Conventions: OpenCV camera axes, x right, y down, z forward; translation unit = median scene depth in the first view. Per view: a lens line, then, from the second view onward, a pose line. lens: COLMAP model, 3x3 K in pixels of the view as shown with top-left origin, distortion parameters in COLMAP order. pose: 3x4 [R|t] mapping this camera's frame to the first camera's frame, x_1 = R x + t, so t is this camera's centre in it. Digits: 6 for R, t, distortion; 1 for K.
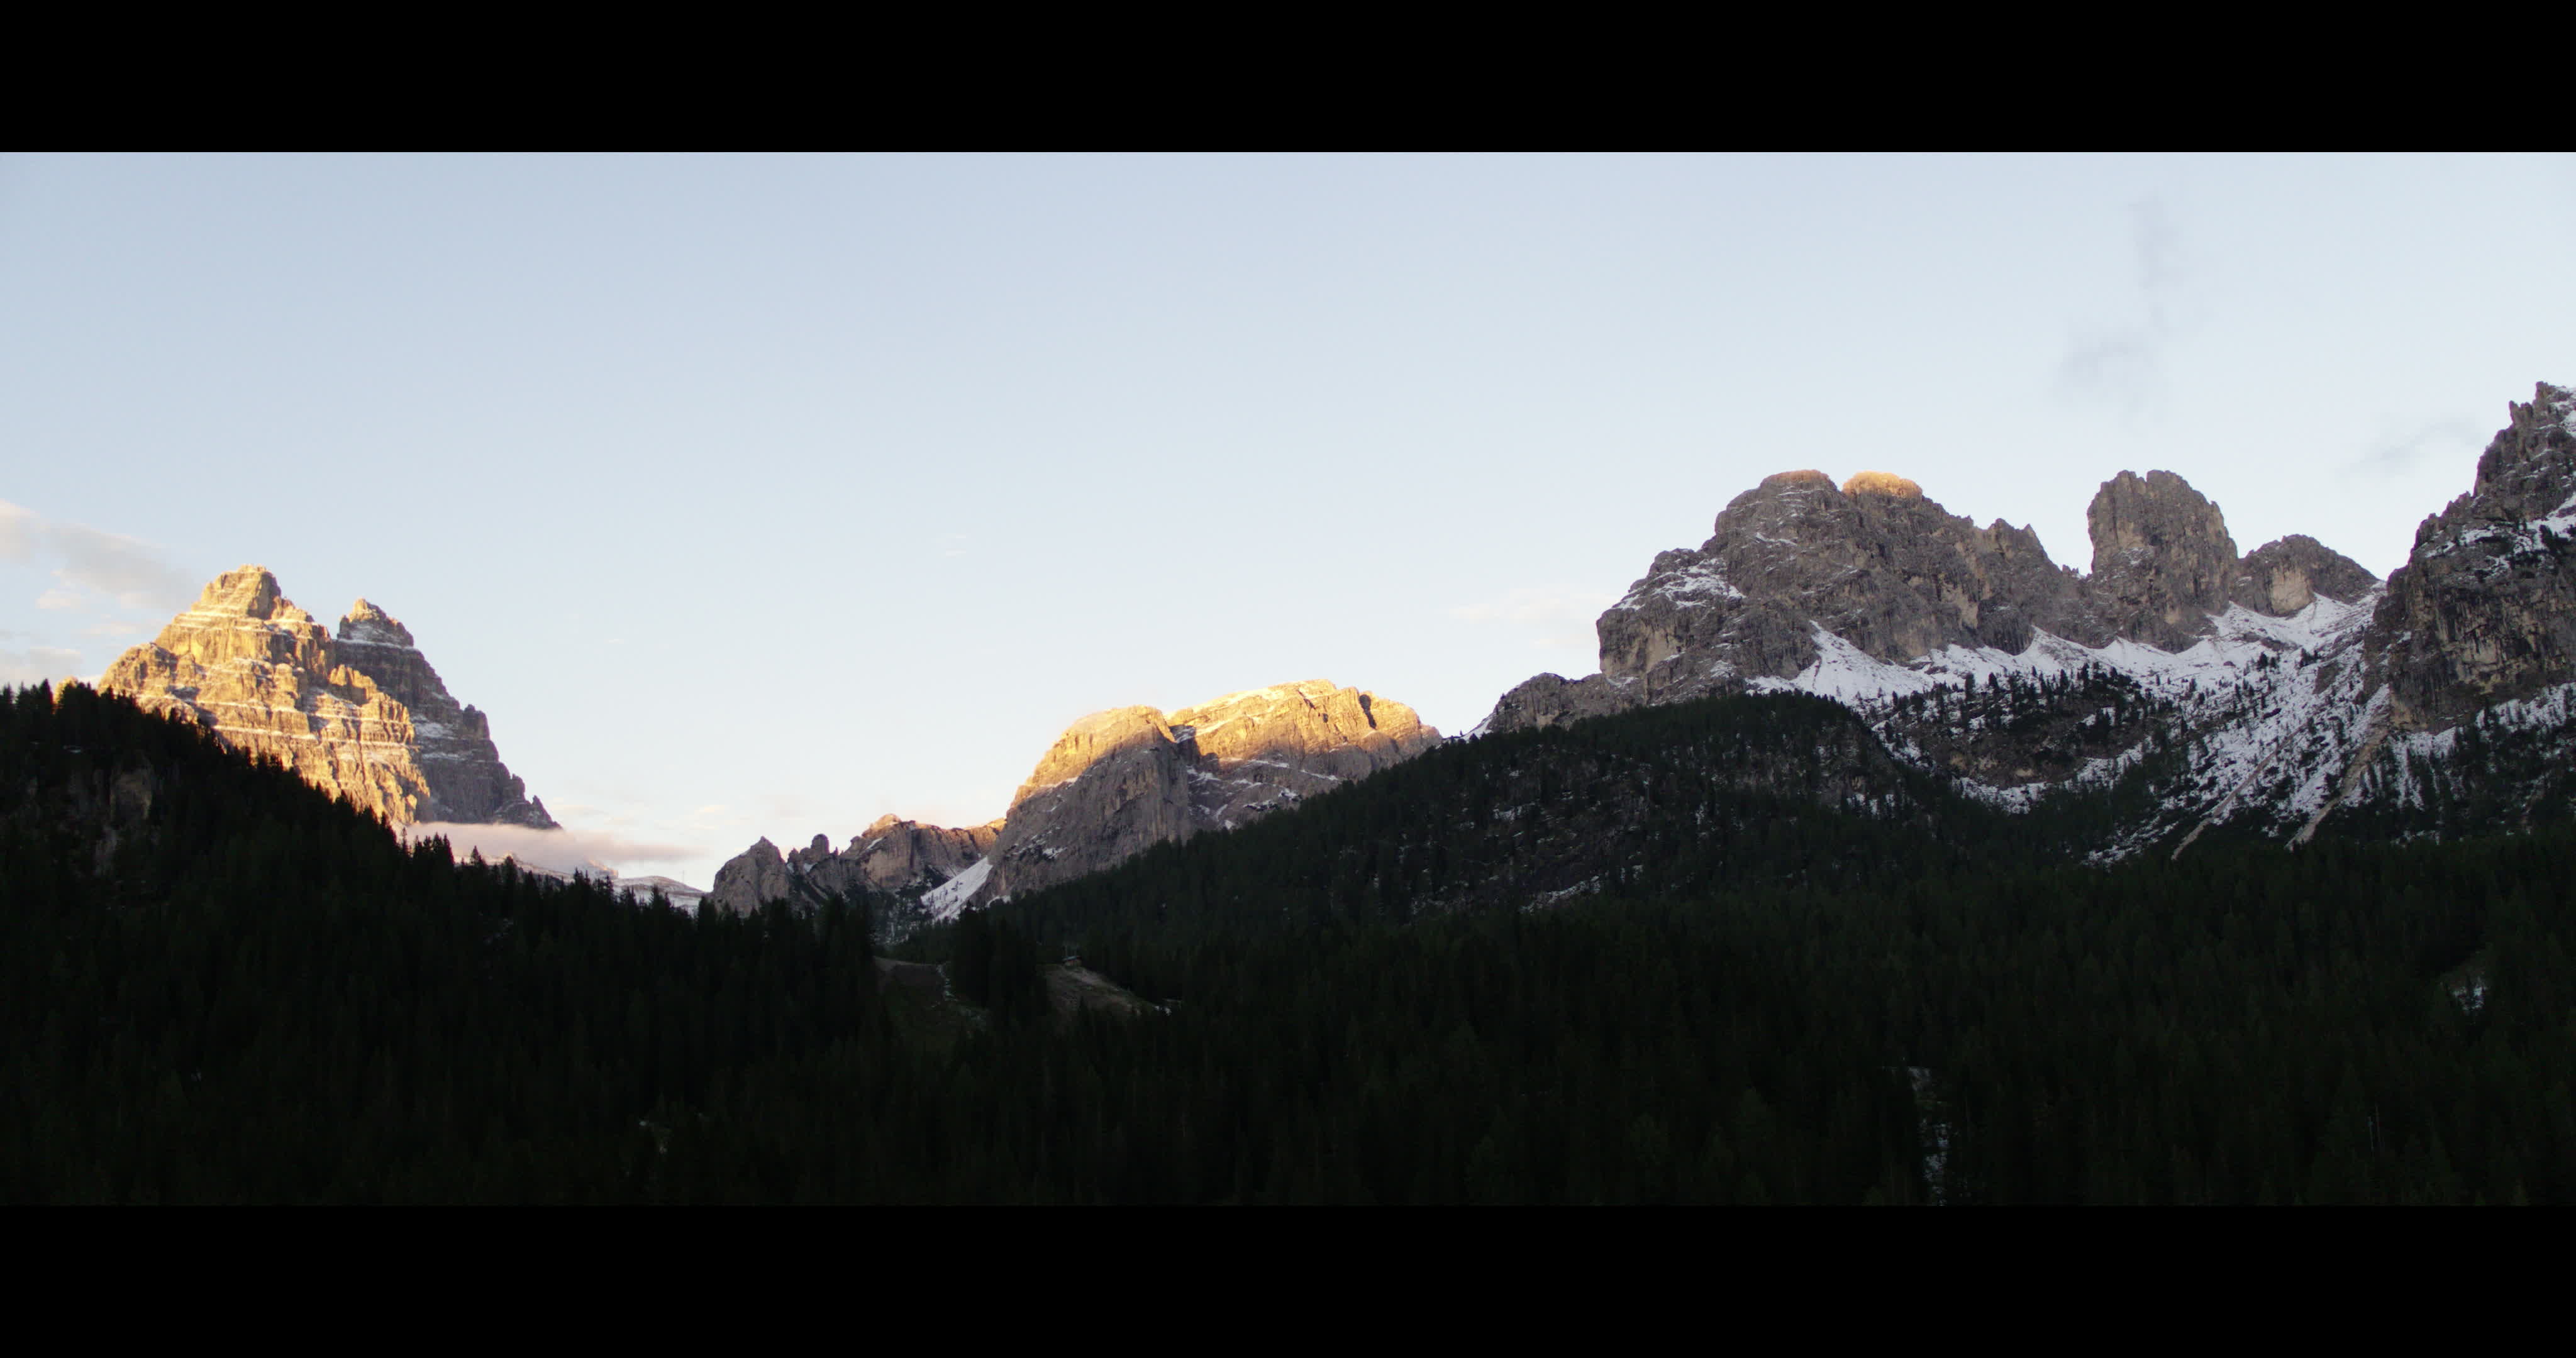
lens RADIAL K [[2215.2, 0, 1341.6], [0, 2215.2, 670.7], [0, 0, 1]] dist [-0.219840, 0.104034]
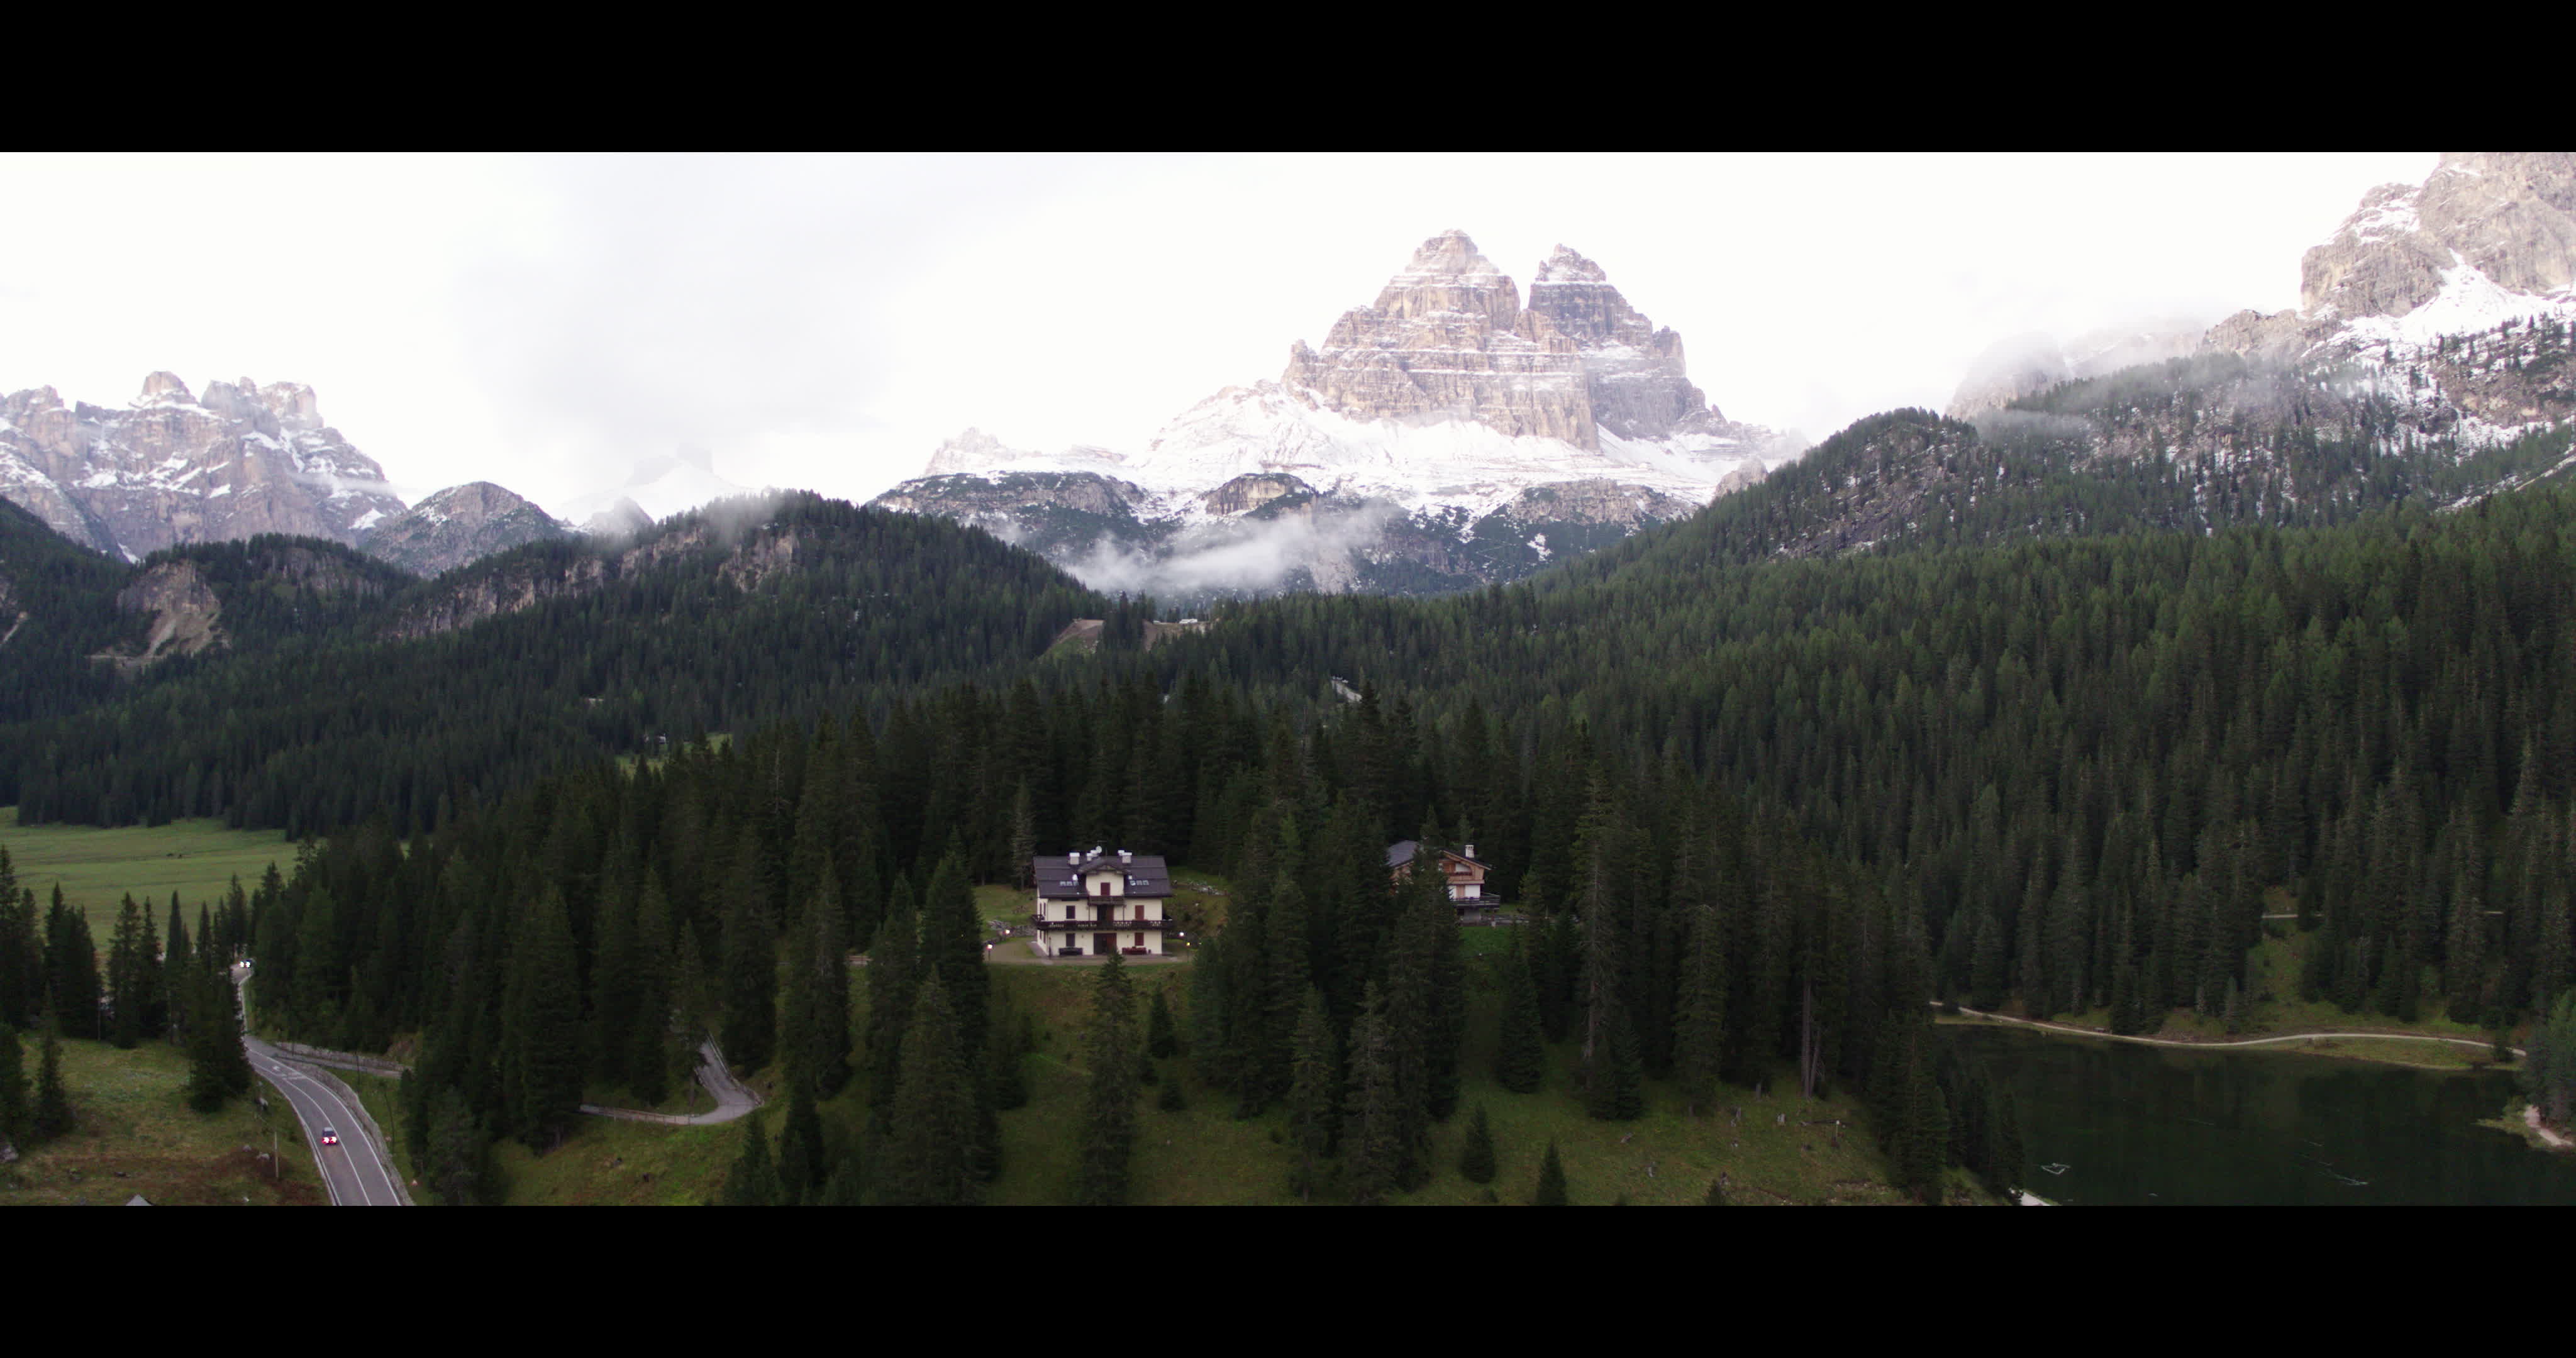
lens RADIAL K [[2215.2, 0, 1334.9], [0, 2215.2, 667.9], [0, 0, 1]] dist [-0.219840, 0.104034]
pose [[0.797749, 0.028365, -0.602322, 0.416200], [0.093056, 0.981135, 0.169453, -0.050466], [0.595766, -0.191230, 0.780060, -0.144131]]
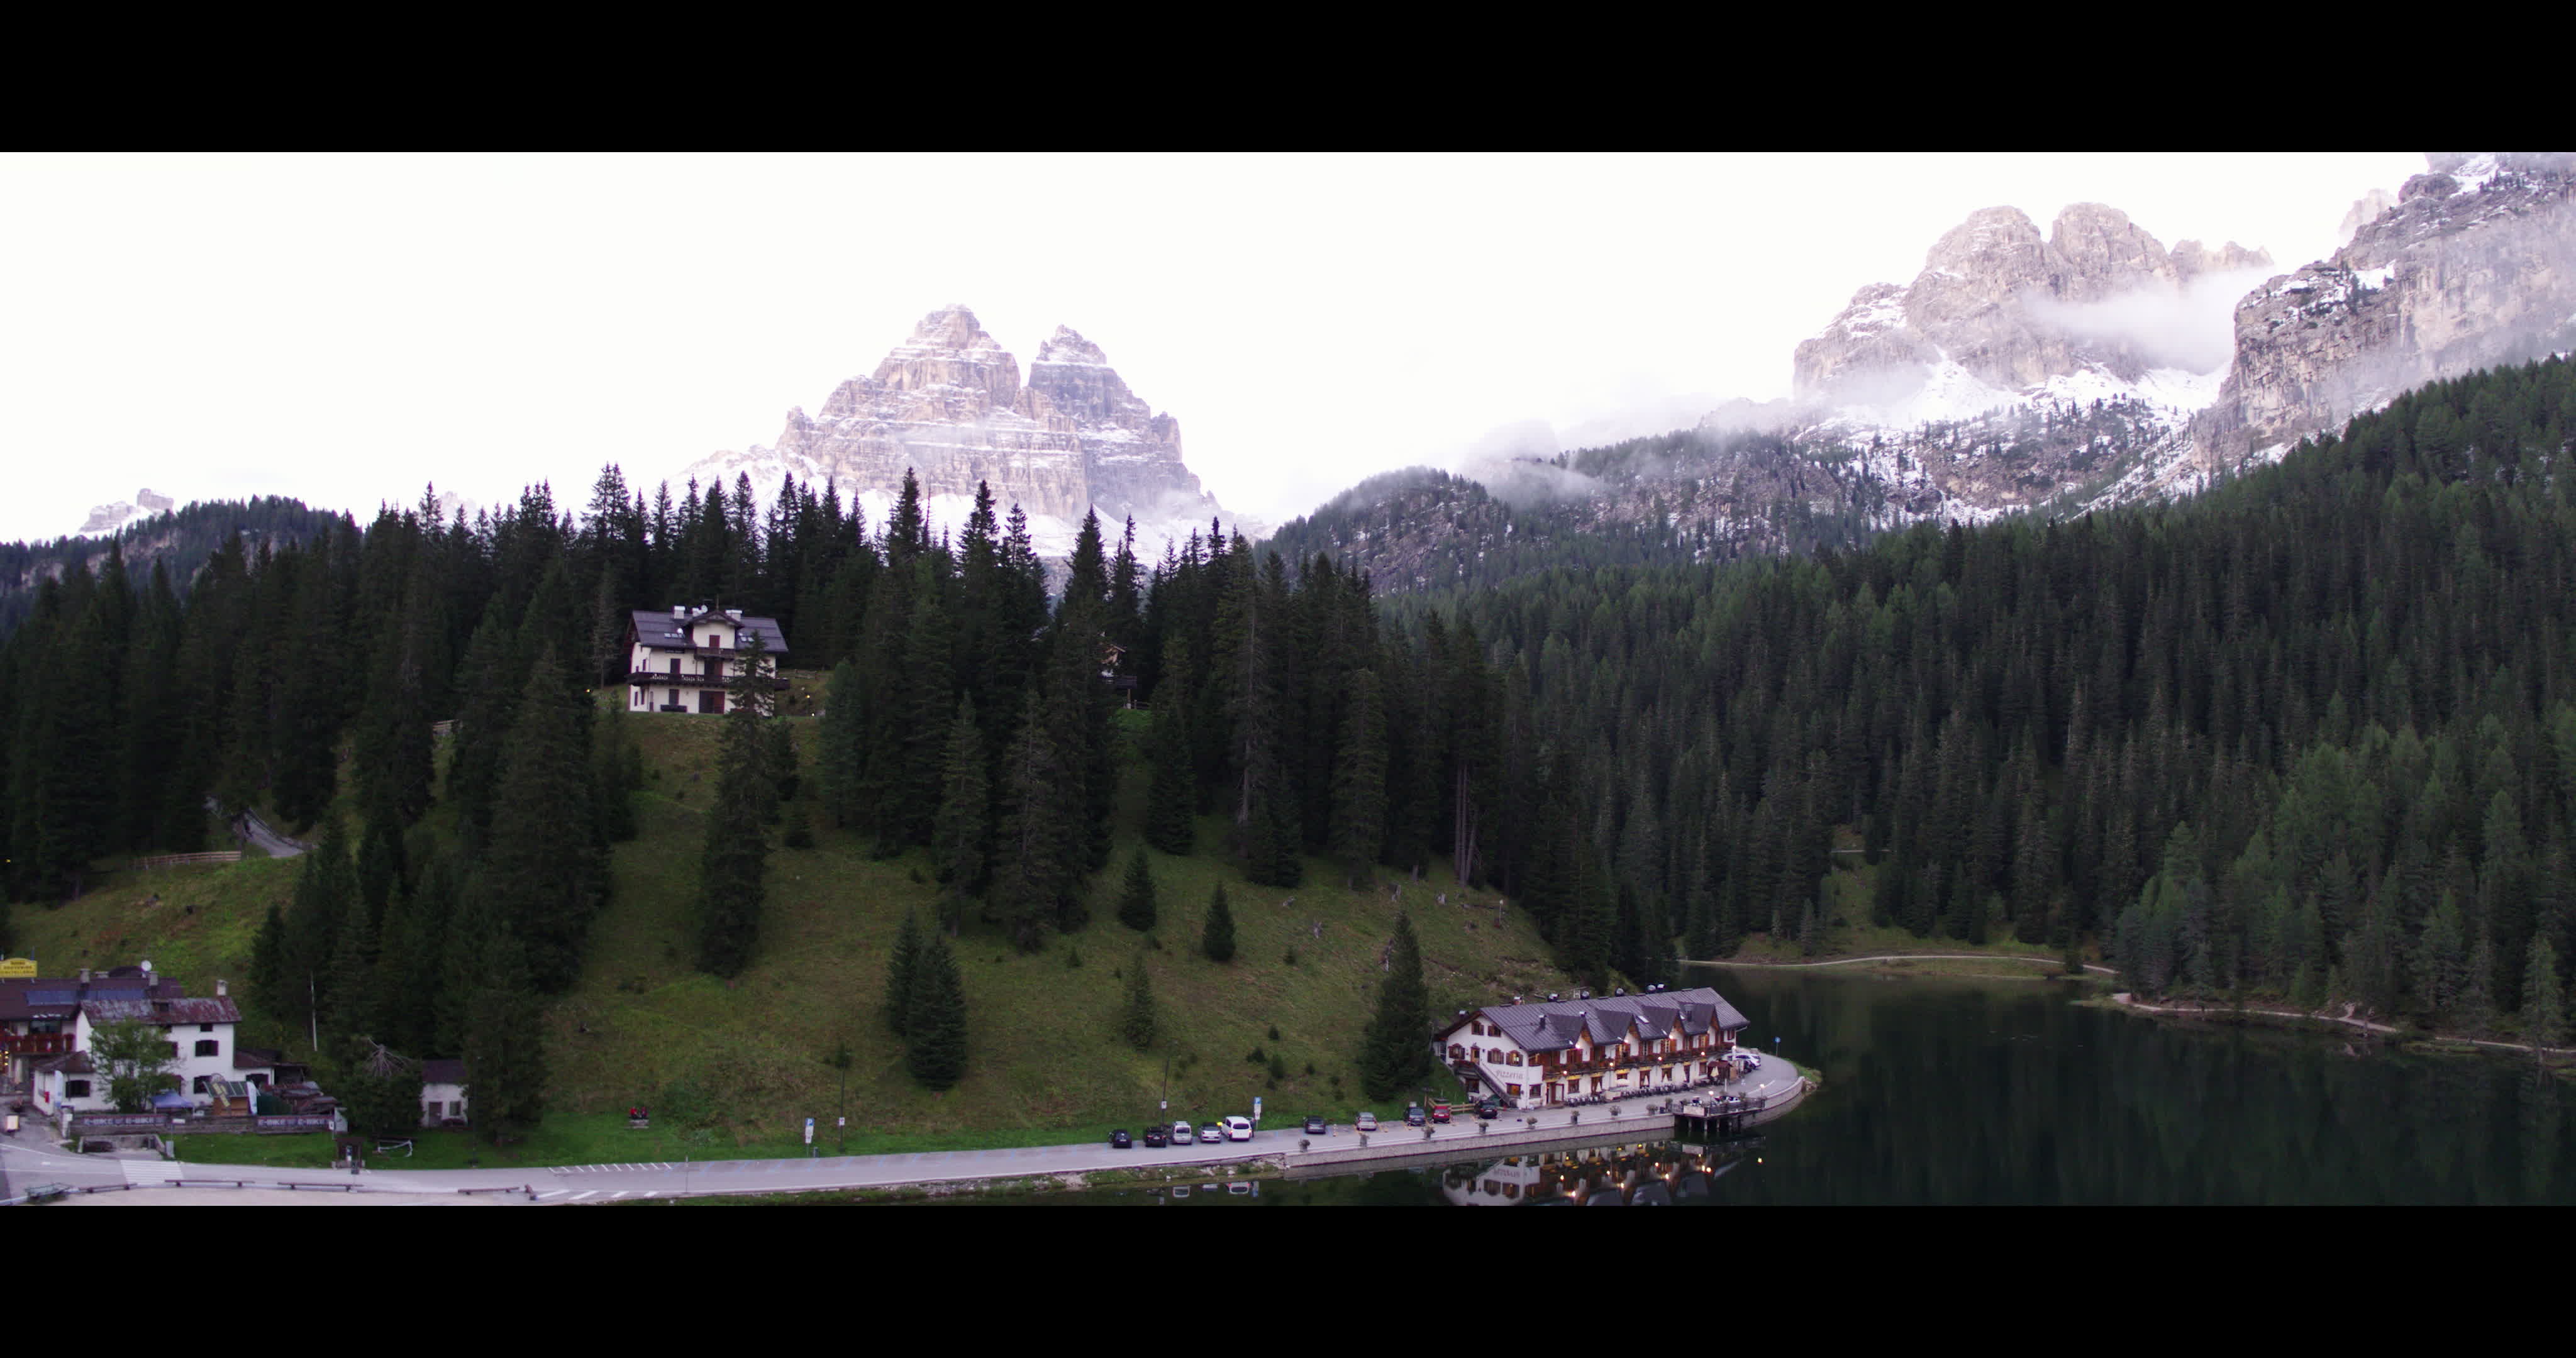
lens RADIAL K [[2215.2, 0, 1331.3], [0, 2215.2, 670.7], [0, 0, 1]] dist [-0.219840, 0.104034]
pose [[0.914383, 0.028983, -0.403811, 0.403686], [0.031175, 0.989432, 0.141608, -0.029219], [0.403648, -0.142072, 0.903816, -0.145459]]
